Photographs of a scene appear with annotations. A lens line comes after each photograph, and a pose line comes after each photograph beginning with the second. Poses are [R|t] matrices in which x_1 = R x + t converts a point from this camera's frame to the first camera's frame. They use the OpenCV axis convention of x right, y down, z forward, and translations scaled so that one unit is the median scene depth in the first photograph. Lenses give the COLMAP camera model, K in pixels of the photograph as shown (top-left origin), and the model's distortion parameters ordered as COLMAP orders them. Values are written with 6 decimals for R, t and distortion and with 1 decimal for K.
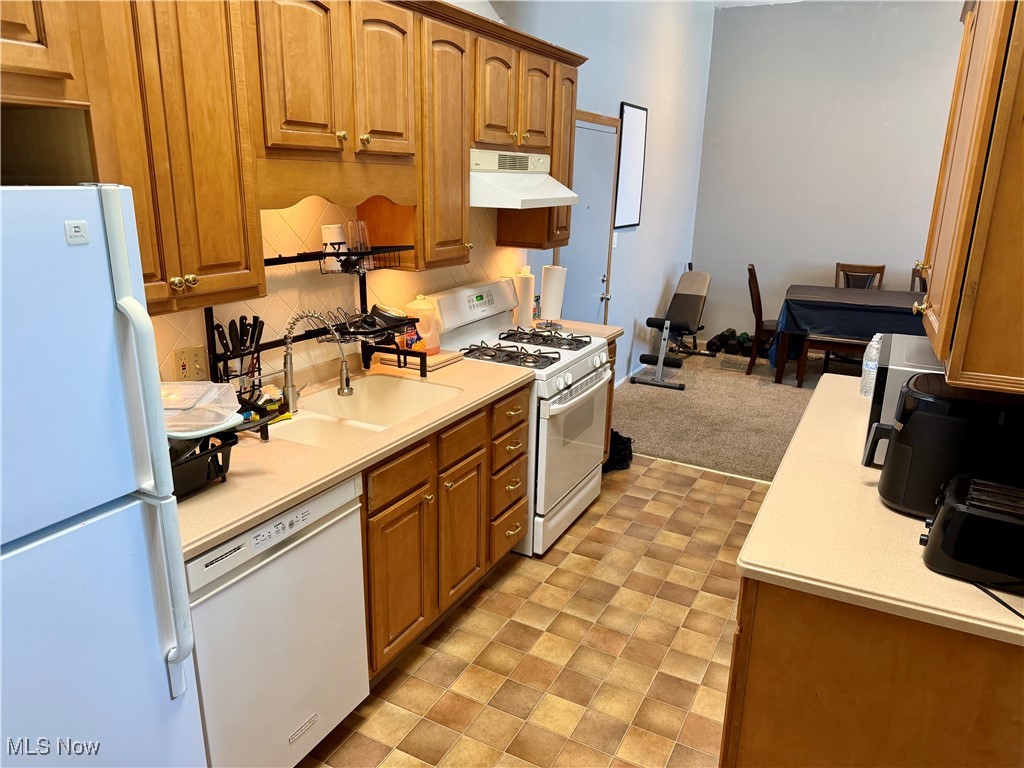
lens RADIAL K [[708.6, 0, 512.0], [0, 708.6, 384.0], [0, 0, 1]] dist [0.190847, -0.352638]
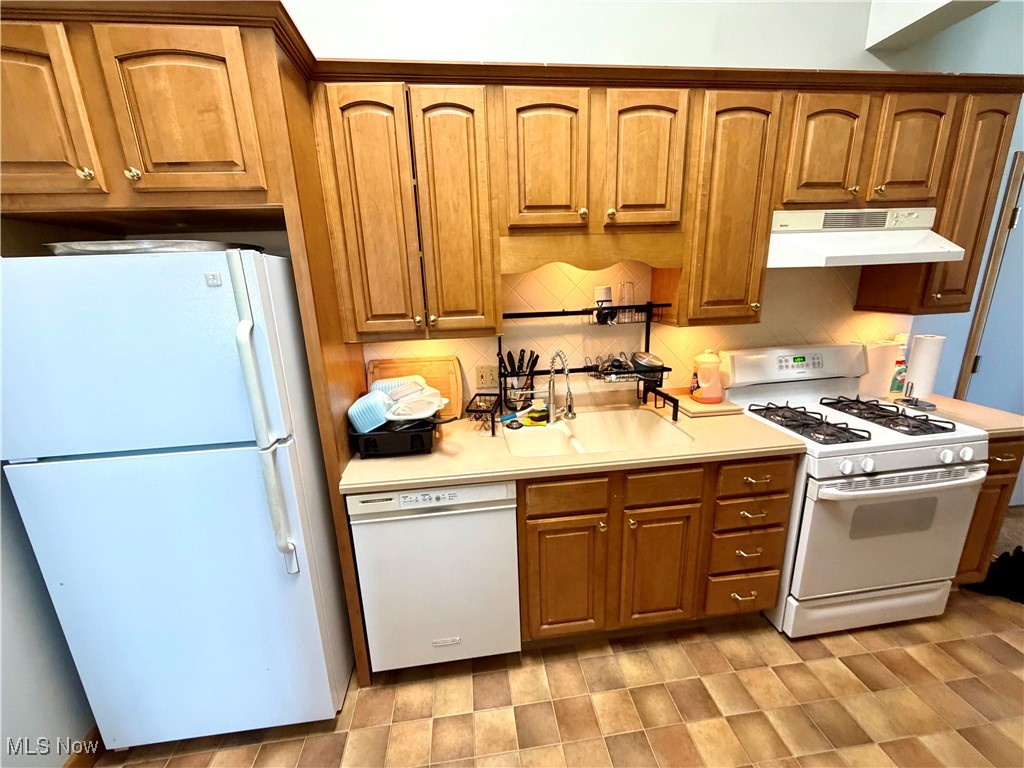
lens RADIAL K [[406.4, 0, 512.0], [0, 406.4, 384.0], [0, 0, 1]] dist [0.000530, 0.000099]
pose [[0.570477, 0.162844, -0.805008, 0.244615], [-0.182597, 0.980764, 0.068998, -0.066596], [0.800758, 0.107630, 0.589238, 0.428063]]
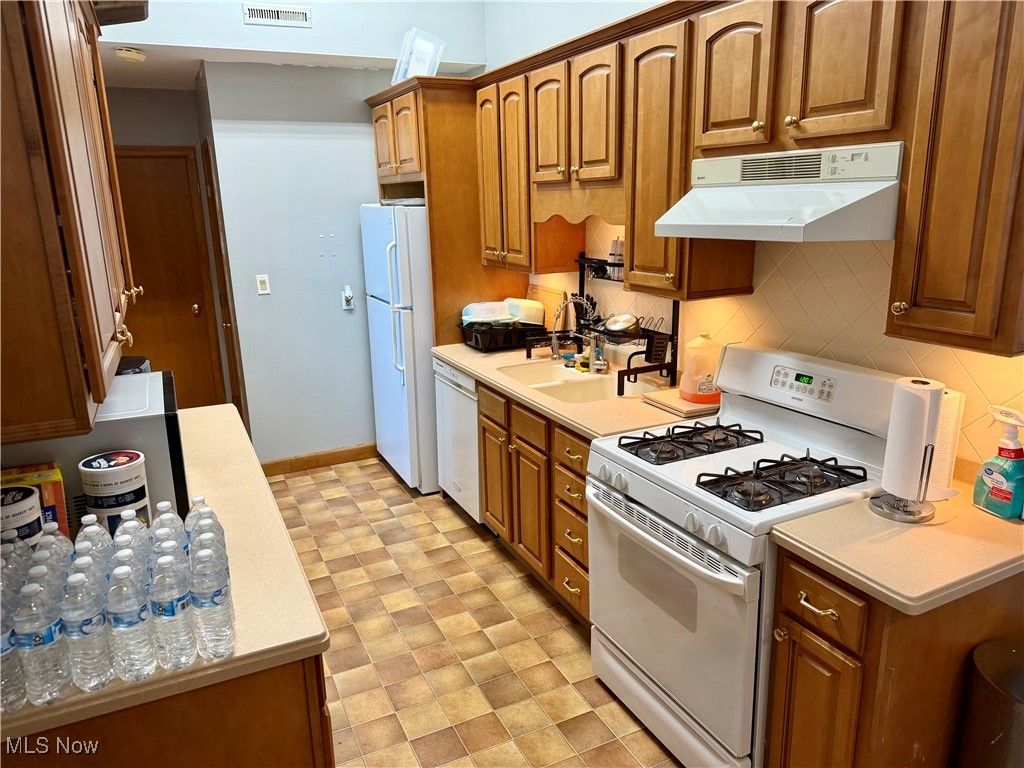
lens RADIAL K [[717.3, 0, 512.0], [0, 717.3, 384.0], [0, 0, 1]] dist [0.204829, -0.283349]
pose [[-0.592141, 0.192001, -0.782627, 0.787930], [-0.217108, 0.897277, 0.384394, -0.396240], [0.776037, 0.397530, -0.489629, 1.424865]]
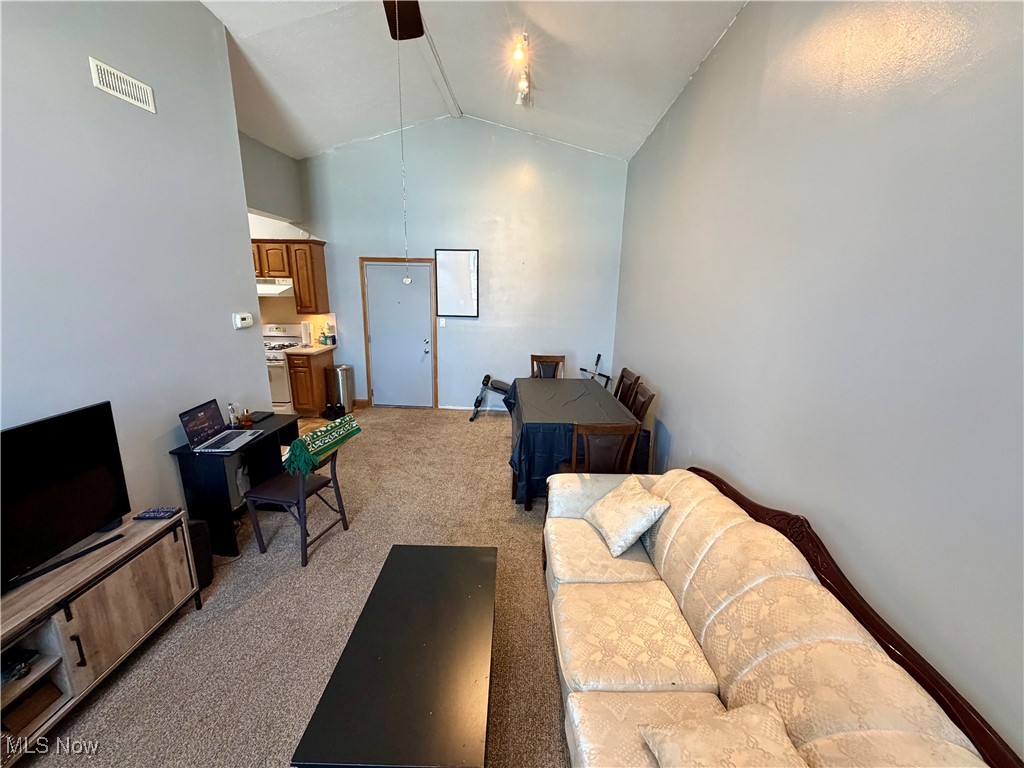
lens RADIAL K [[406.4, 0, 512.0], [0, 406.4, 384.0], [0, 0, 1]] dist [0.000530, 0.000099]
pose [[0.425004, 0.185671, -0.885945, 2.273701], [-0.260700, 0.962374, 0.076626, -0.348677], [0.866838, 0.198399, 0.457417, 1.410365]]
